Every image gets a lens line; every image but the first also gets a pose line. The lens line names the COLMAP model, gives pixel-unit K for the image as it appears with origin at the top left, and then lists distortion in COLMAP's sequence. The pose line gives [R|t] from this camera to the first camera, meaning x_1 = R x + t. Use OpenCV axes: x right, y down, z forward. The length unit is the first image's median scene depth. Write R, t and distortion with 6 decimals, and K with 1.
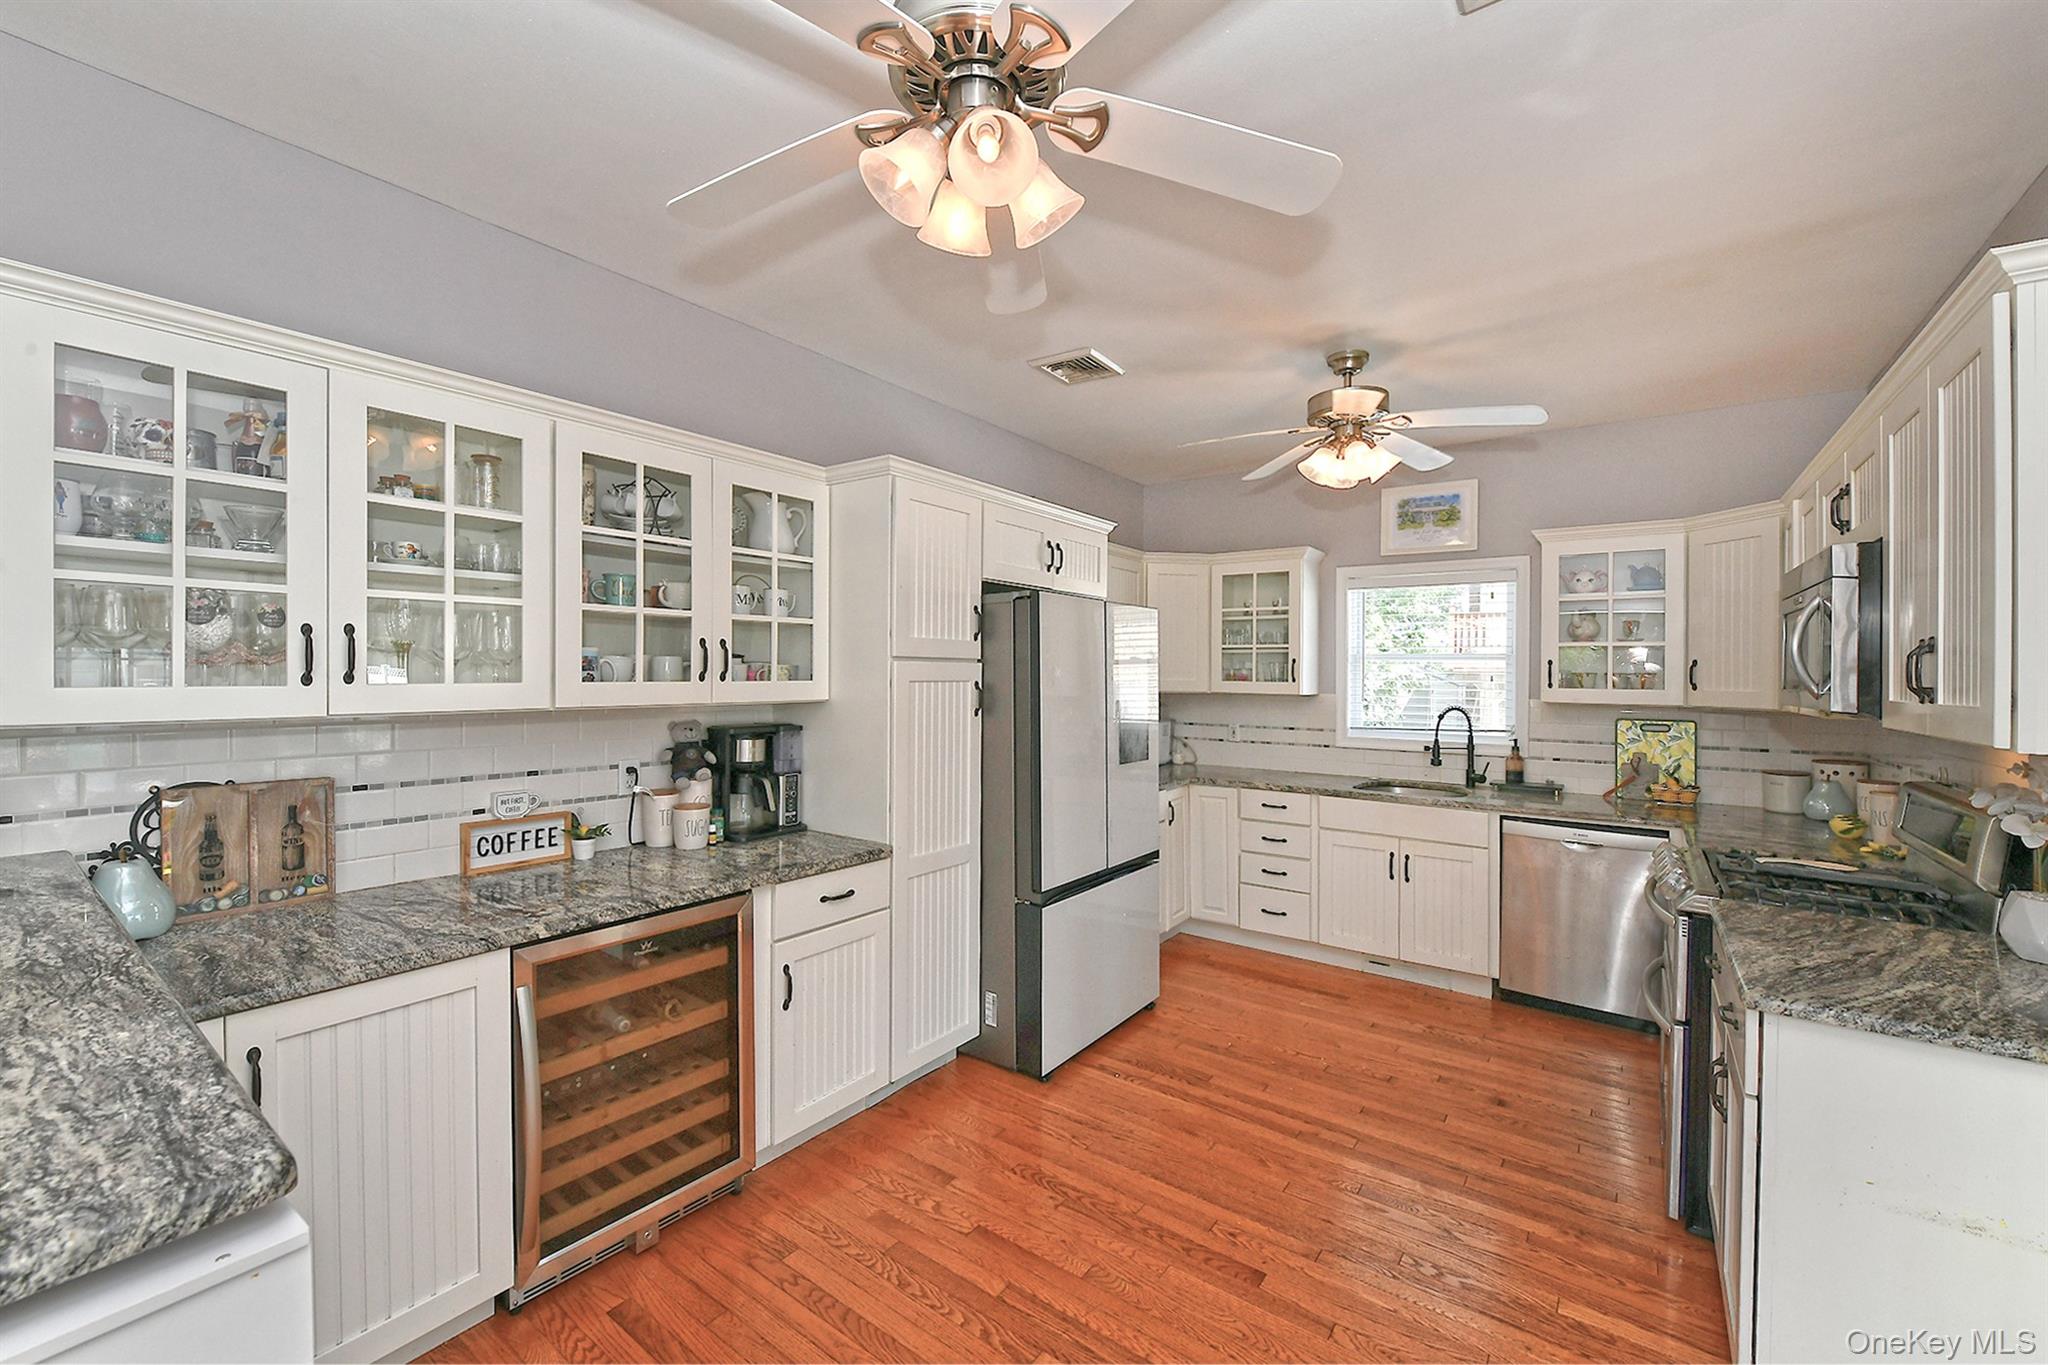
lens RADIAL K [[832.1, 0, 987.1], [0, 832.1, 670.1], [0, 0, 1]] dist [-0.011876, -0.000308]
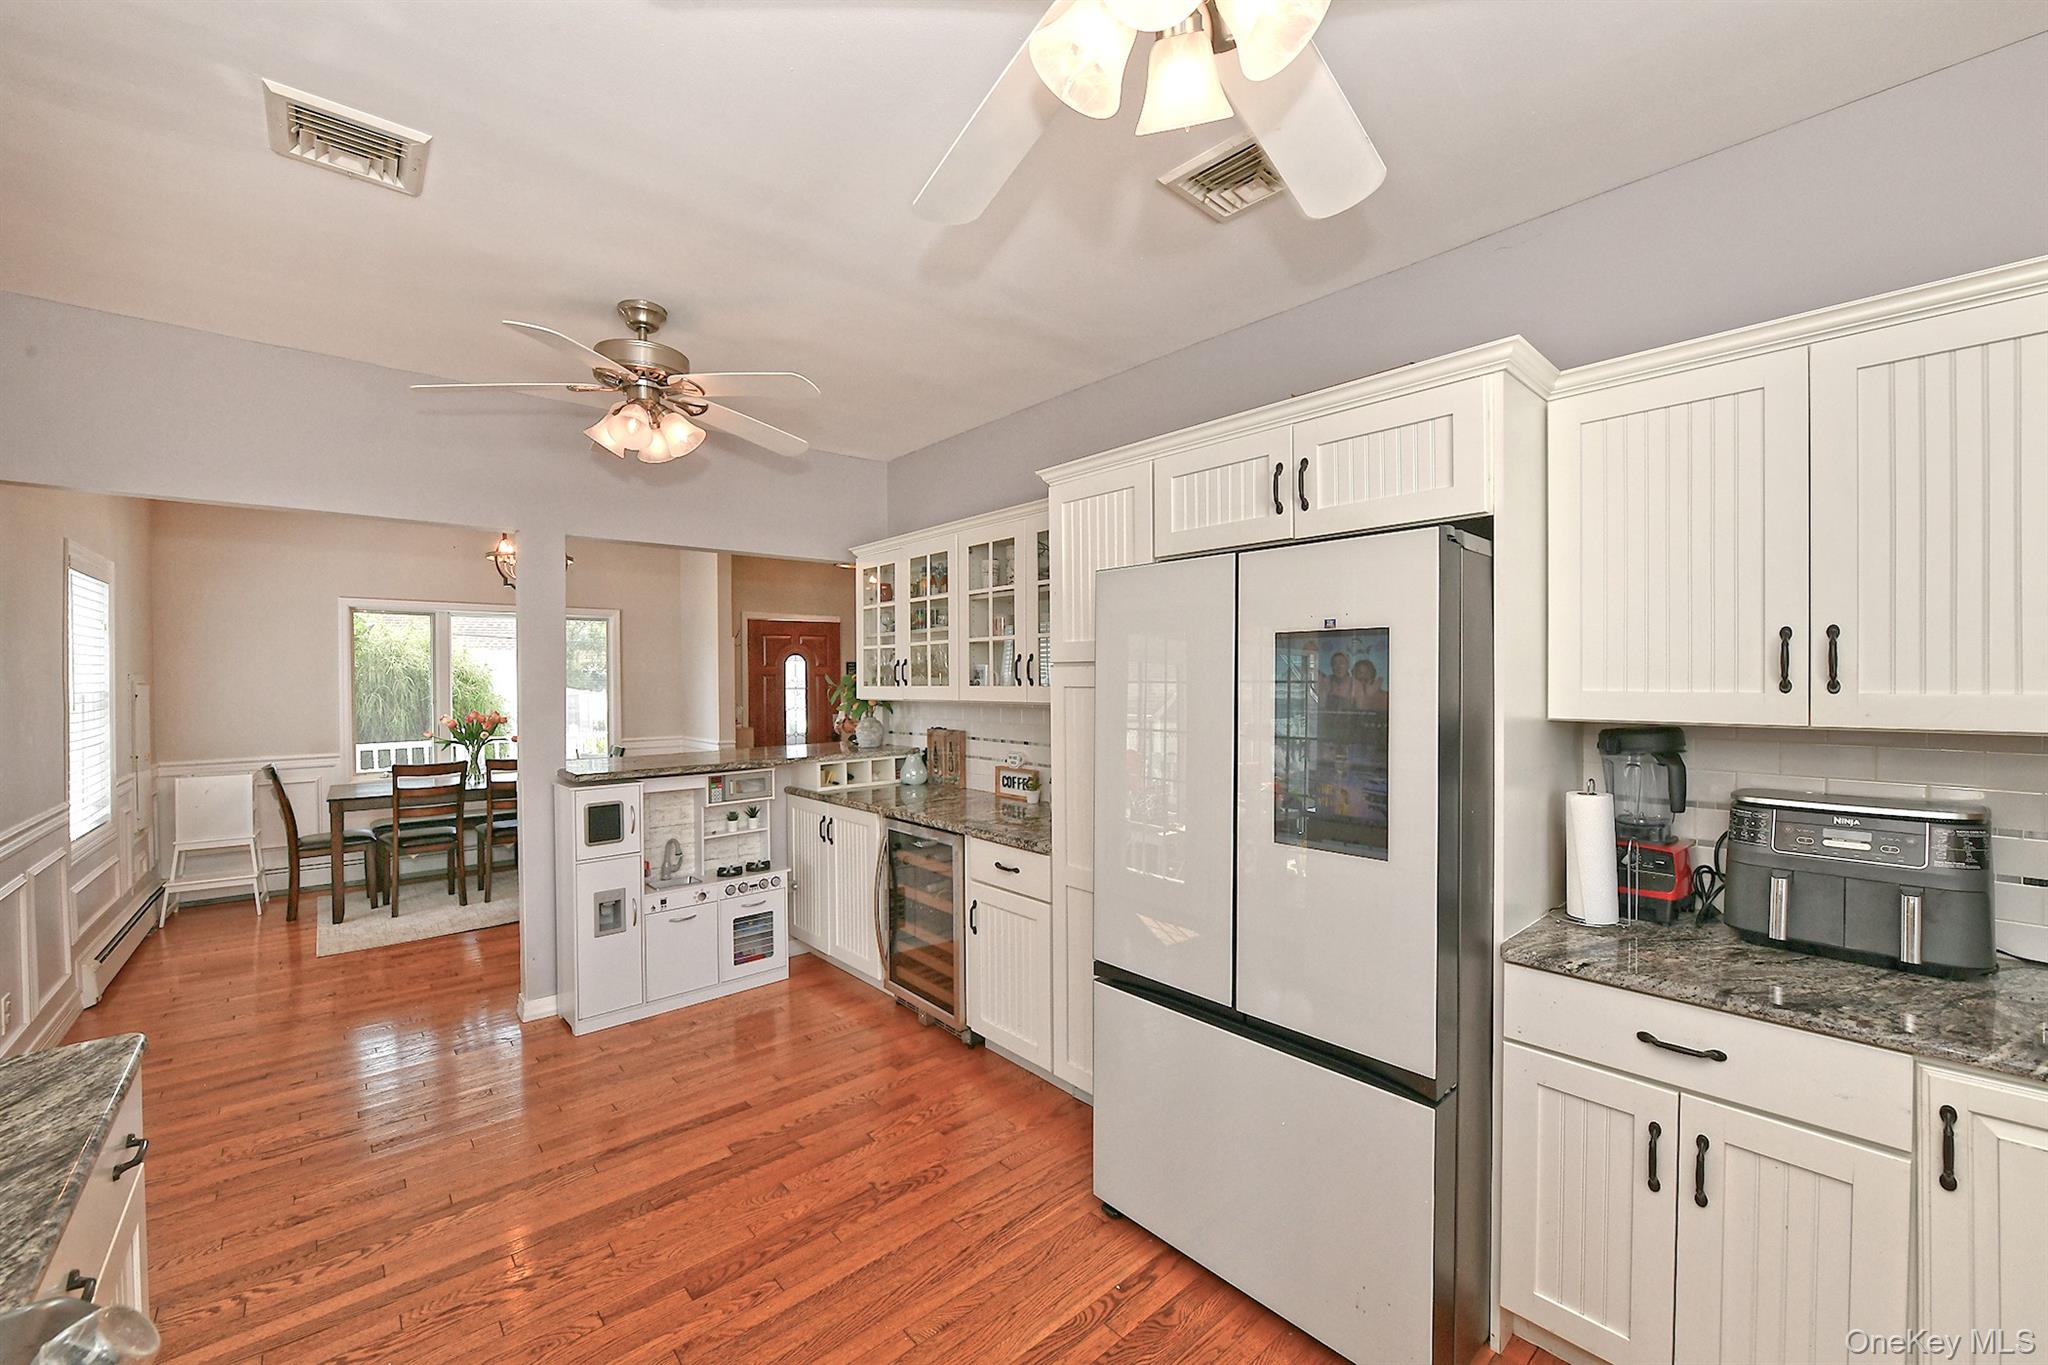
lens RADIAL K [[811.2, 0, 1023.1], [0, 811.2, 690.5], [0, 0, 1]] dist [0.000160, 0.000054]
pose [[-0.190787, 0.006797, -0.981608, 0.683653], [0.006523, 0.999963, 0.005656, 0.010032], [0.981610, -0.005324, -0.190824, 0.897606]]
